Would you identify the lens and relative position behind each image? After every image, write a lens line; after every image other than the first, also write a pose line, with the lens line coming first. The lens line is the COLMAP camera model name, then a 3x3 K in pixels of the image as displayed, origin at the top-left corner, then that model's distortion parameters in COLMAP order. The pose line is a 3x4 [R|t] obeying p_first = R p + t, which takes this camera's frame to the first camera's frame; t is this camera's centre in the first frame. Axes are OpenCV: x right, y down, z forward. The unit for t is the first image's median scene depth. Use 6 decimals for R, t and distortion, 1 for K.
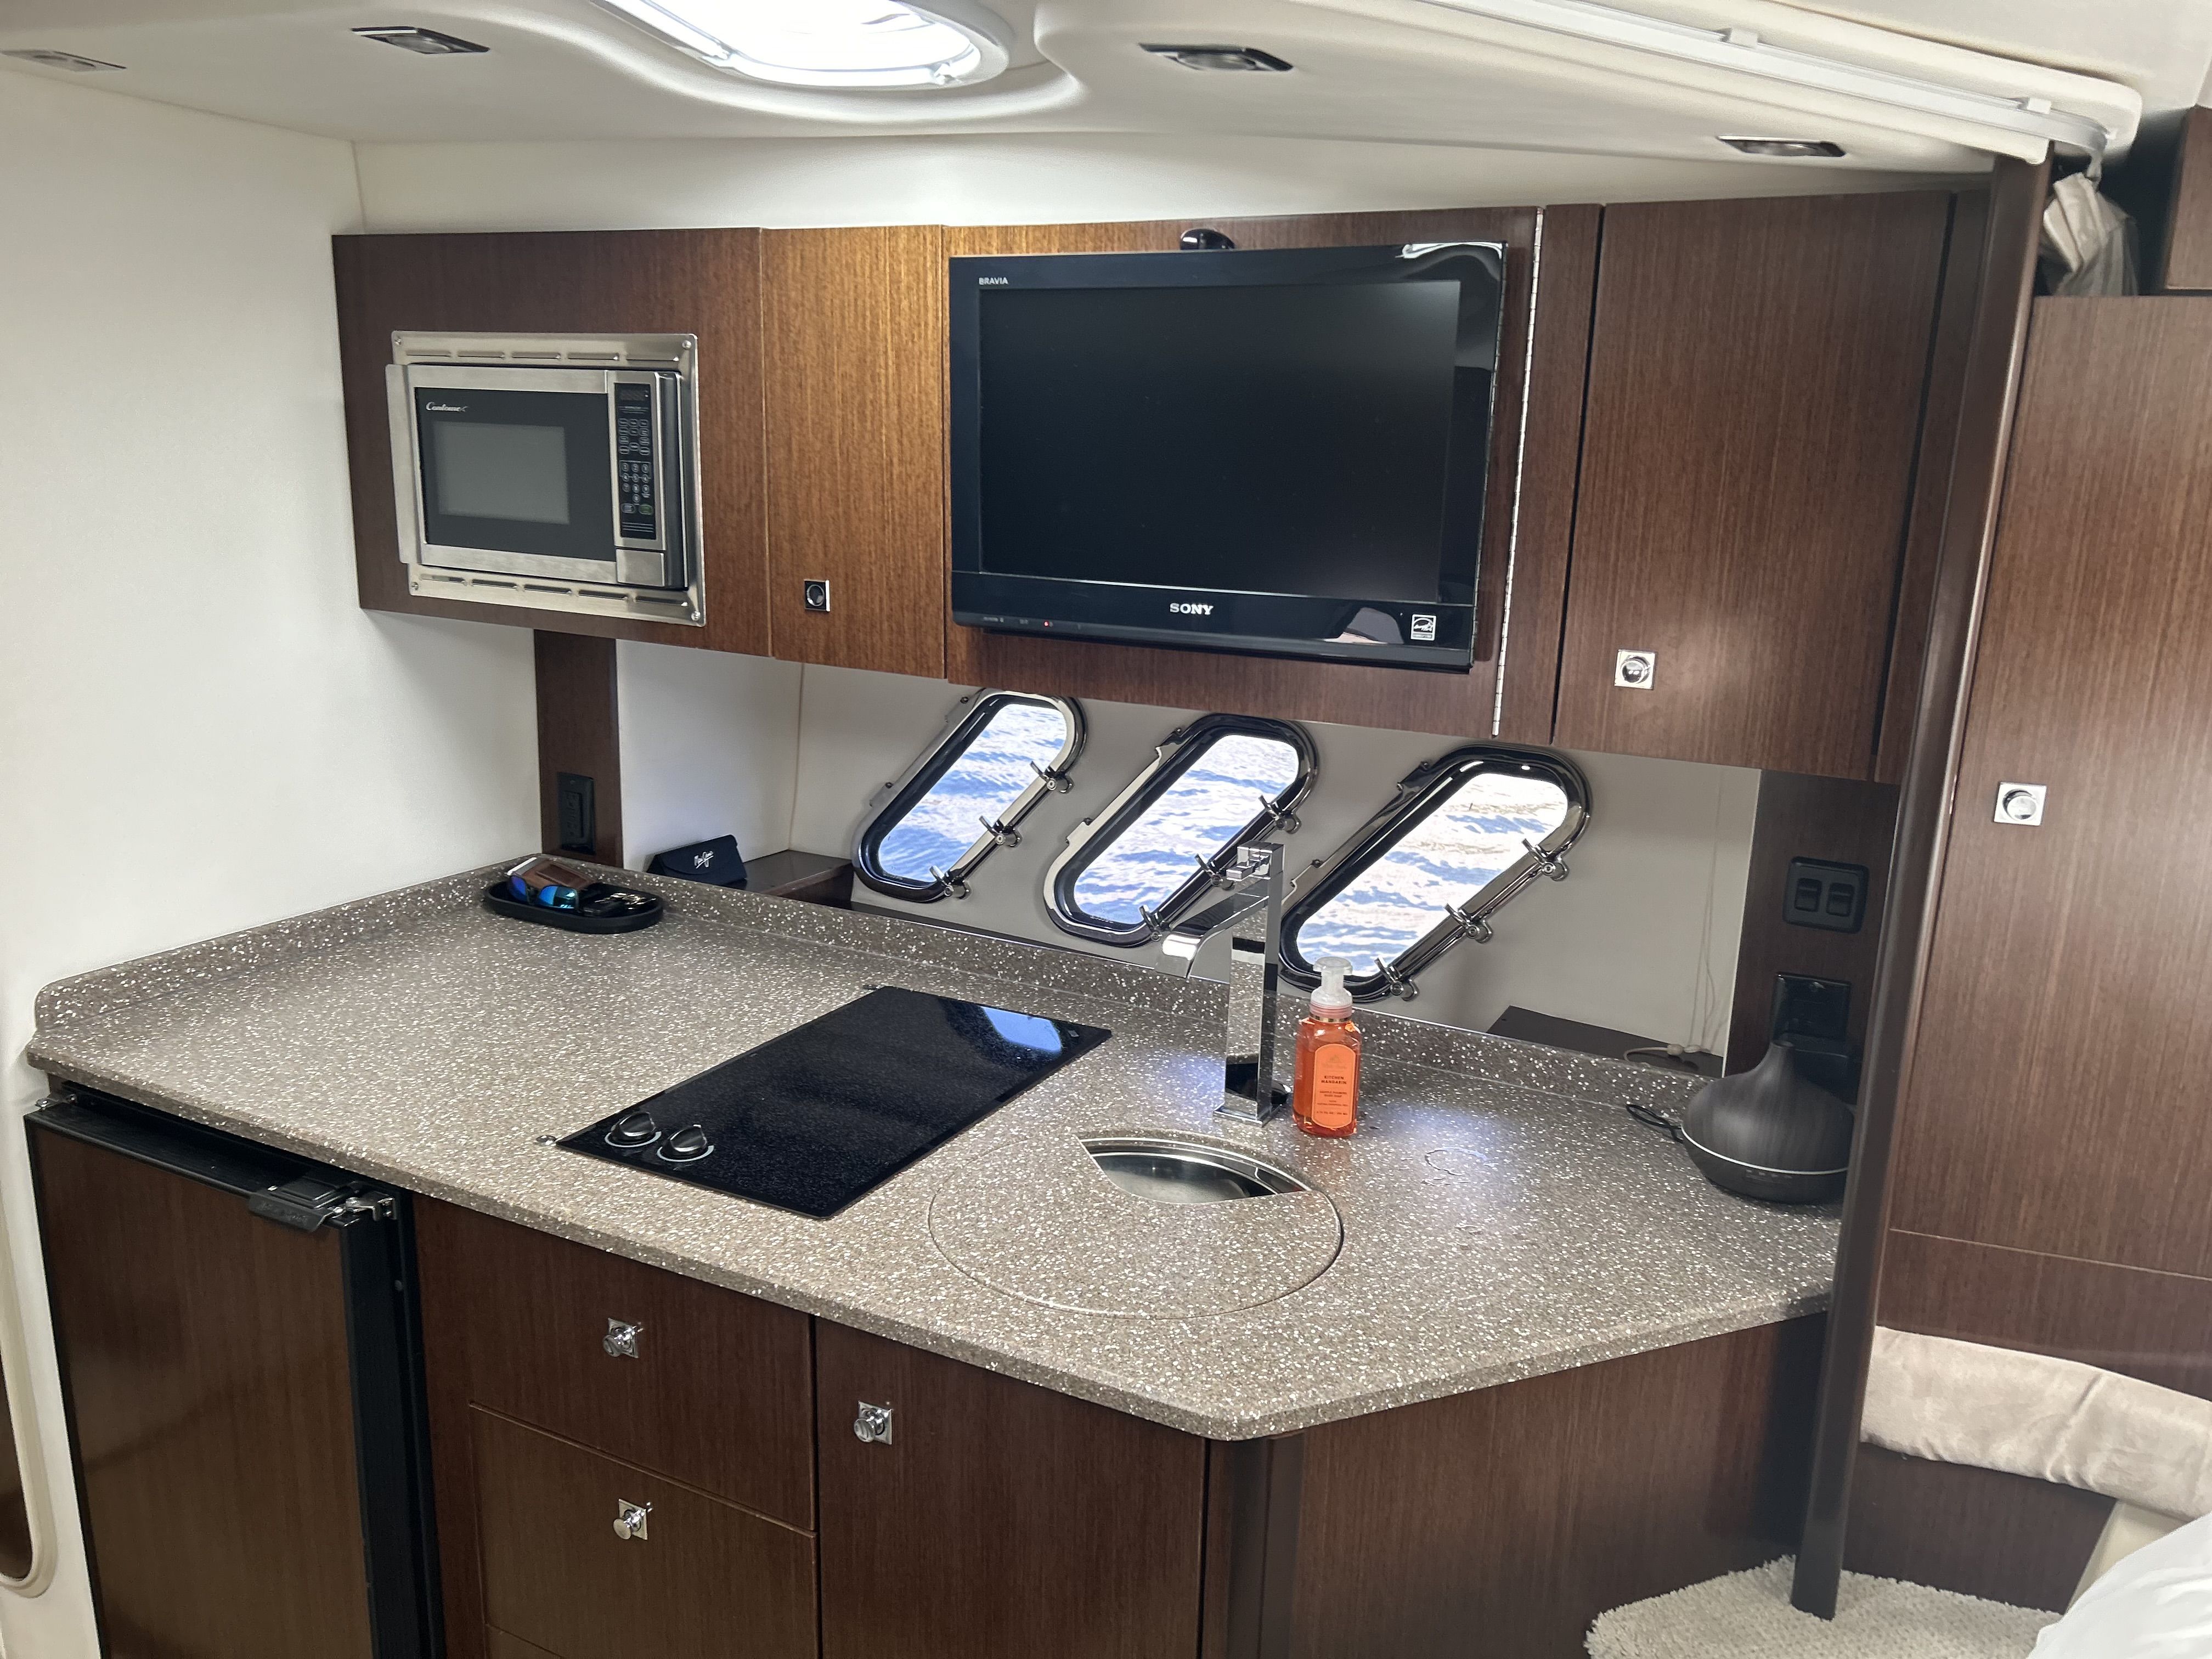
lens RADIAL K [[1611.9, 0, 1114.7], [0, 1611.9, 874.5], [0, 0, 1]] dist [0.004941, -0.010695]
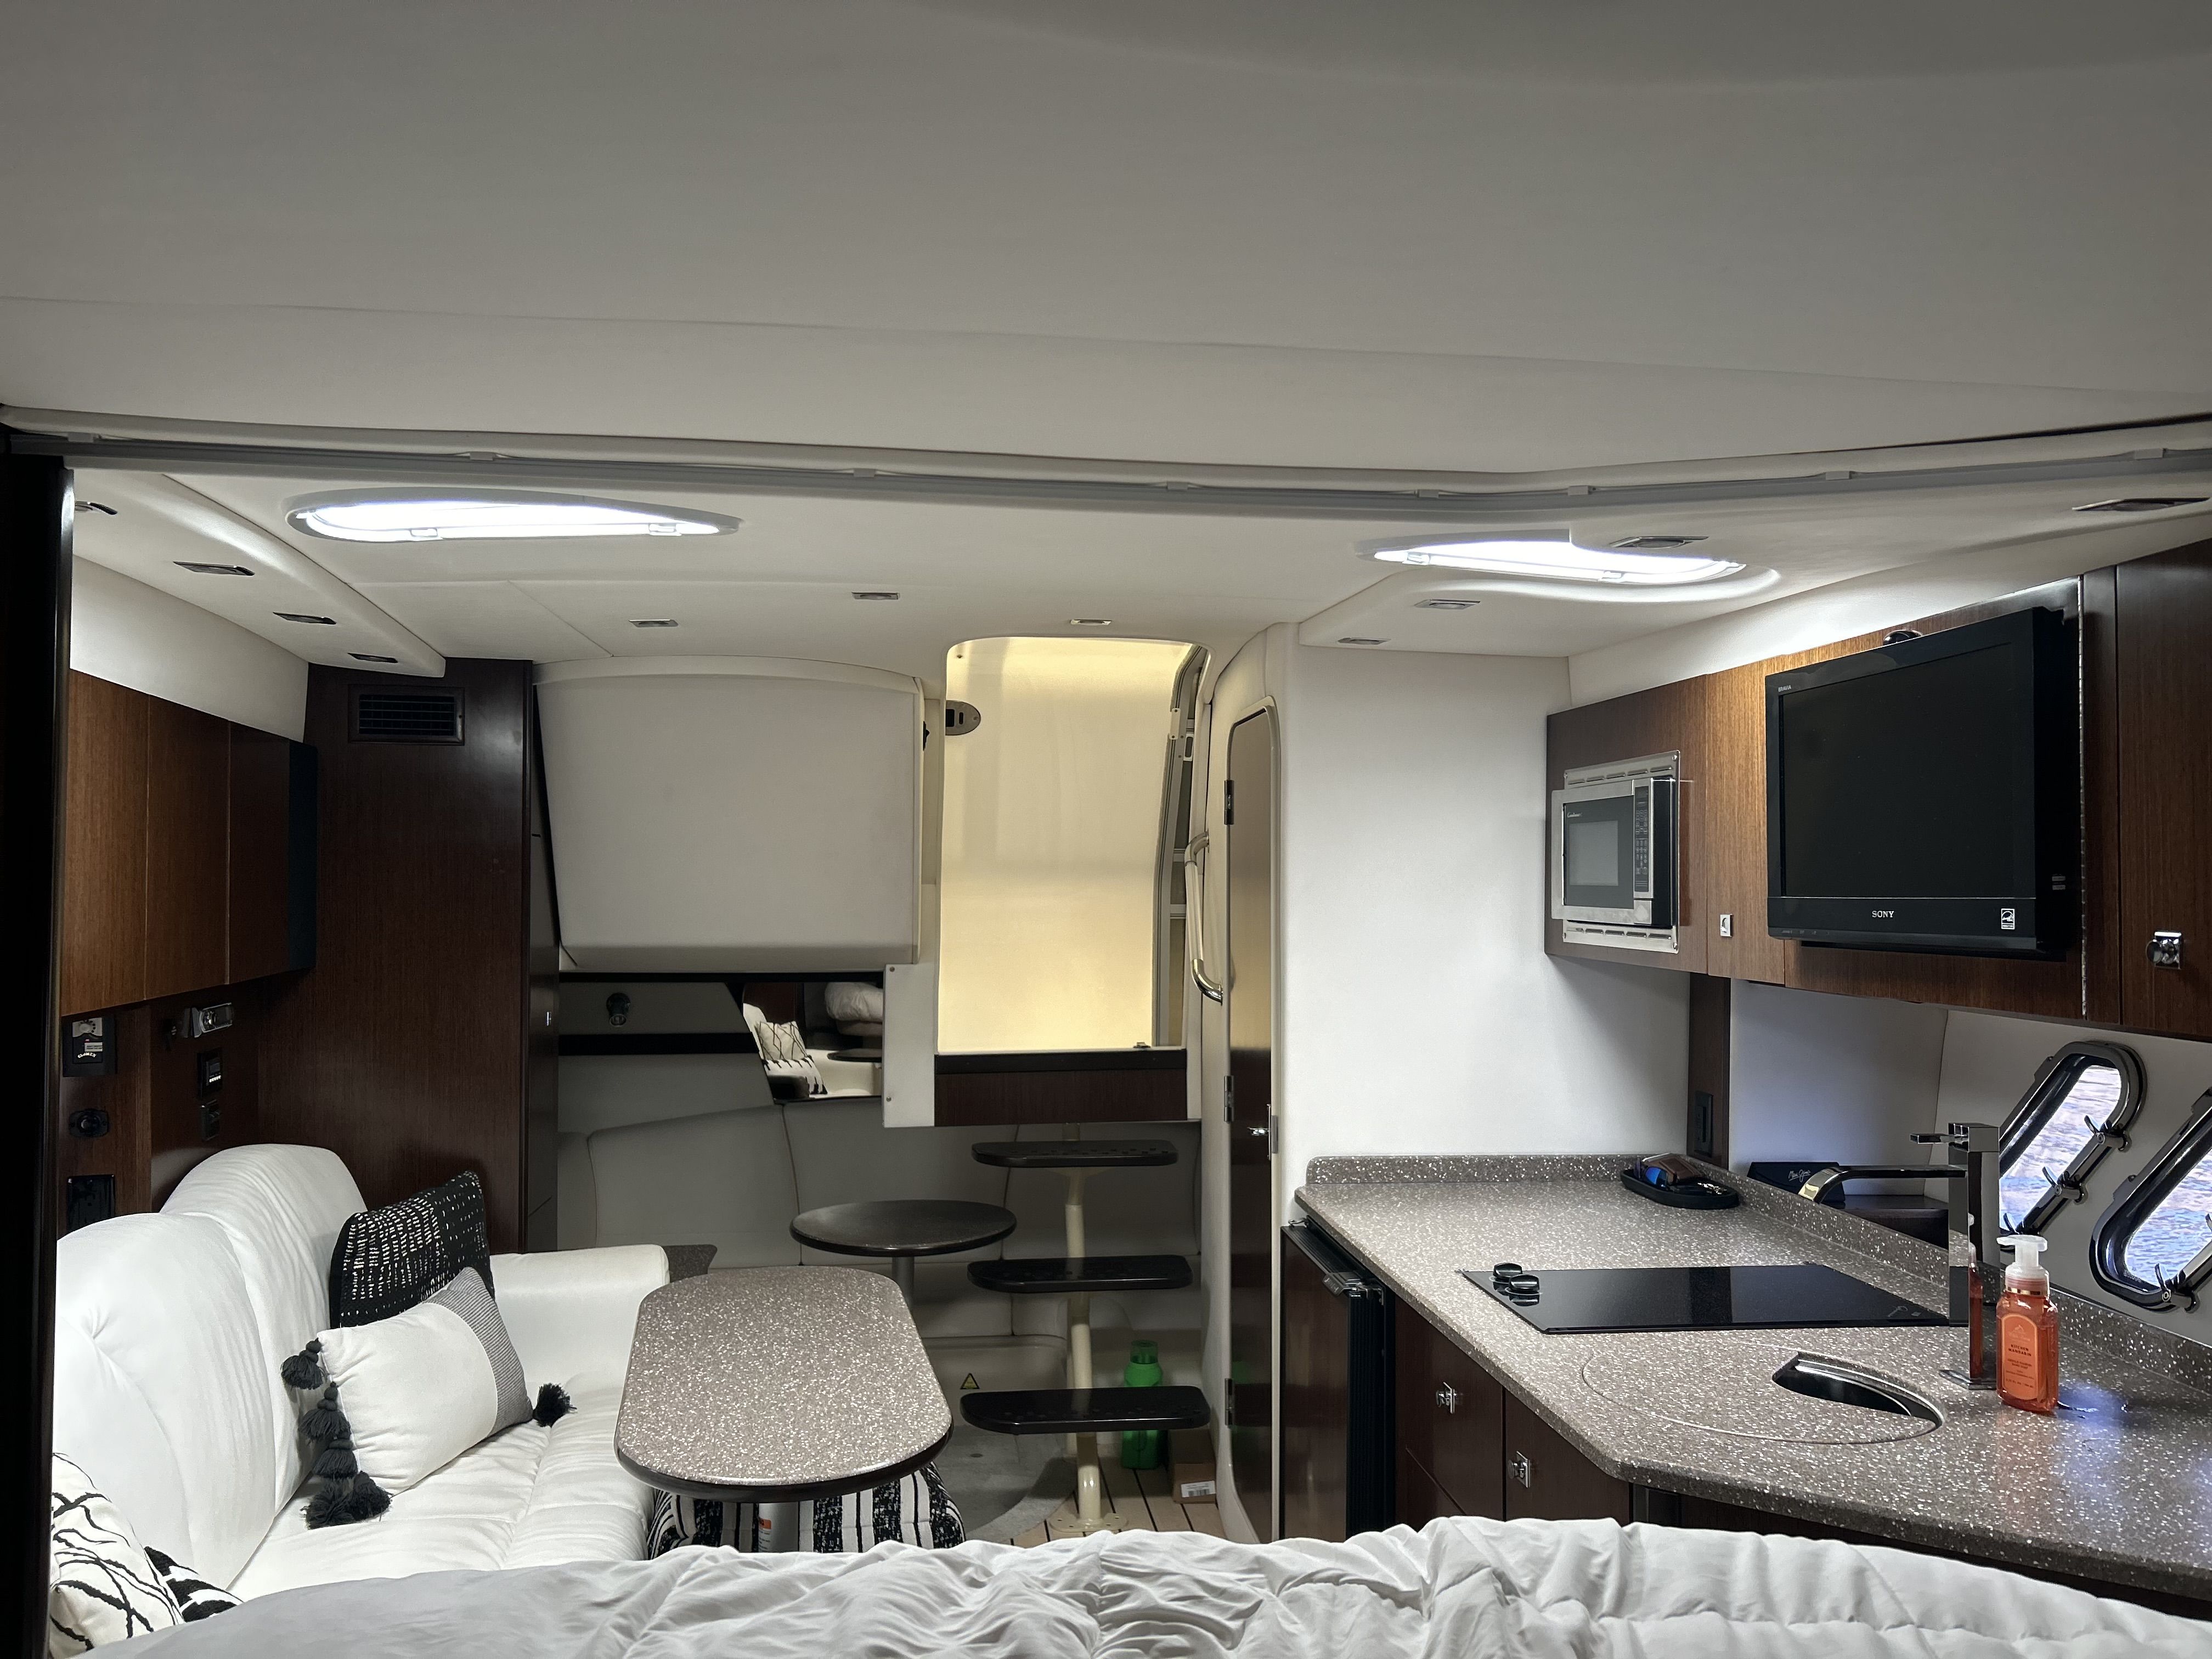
lens RADIAL K [[1611.9, 0, 1114.7], [0, 1611.9, 874.5], [0, 0, 1]] dist [0.004941, -0.010695]
pose [[0.537189, -0.036205, -0.842684, 0.589086], [-0.211950, 0.961226, -0.176411, 0.113993], [0.816397, 0.273373, 0.508687, -0.094239]]
